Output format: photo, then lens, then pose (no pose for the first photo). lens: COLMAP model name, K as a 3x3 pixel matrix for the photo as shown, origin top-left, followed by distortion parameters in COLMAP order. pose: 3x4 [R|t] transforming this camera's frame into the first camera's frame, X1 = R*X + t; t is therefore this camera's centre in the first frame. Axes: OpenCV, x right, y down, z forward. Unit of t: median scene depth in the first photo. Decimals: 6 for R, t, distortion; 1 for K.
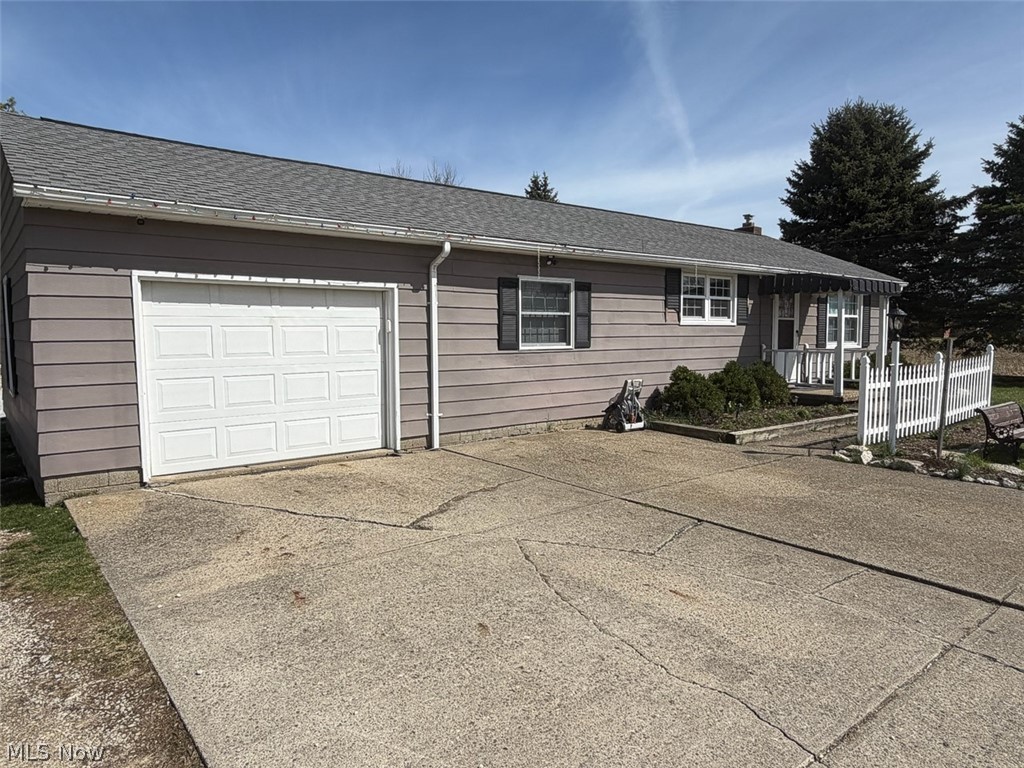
lens RADIAL K [[677.6, 0, 512.8], [0, 677.6, 385.2], [0, 0, 1]] dist [0.014838, 0.001699]
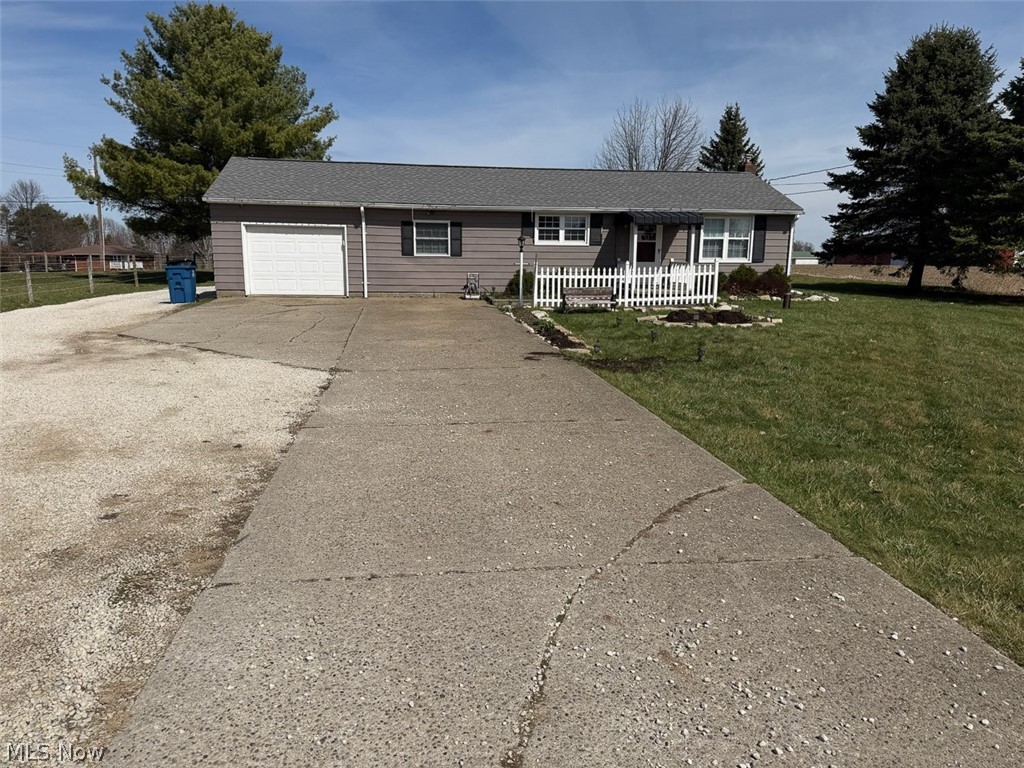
lens RADIAL K [[717.3, 0, 511.3], [0, 717.3, 386.1], [0, 0, 1]] dist [0.097270, 0.000236]
pose [[0.863466, 0.098189, -0.494758, 1.420354], [-0.051560, 0.992914, 0.107067, 0.094639], [0.501765, -0.066939, 0.862410, -0.809149]]
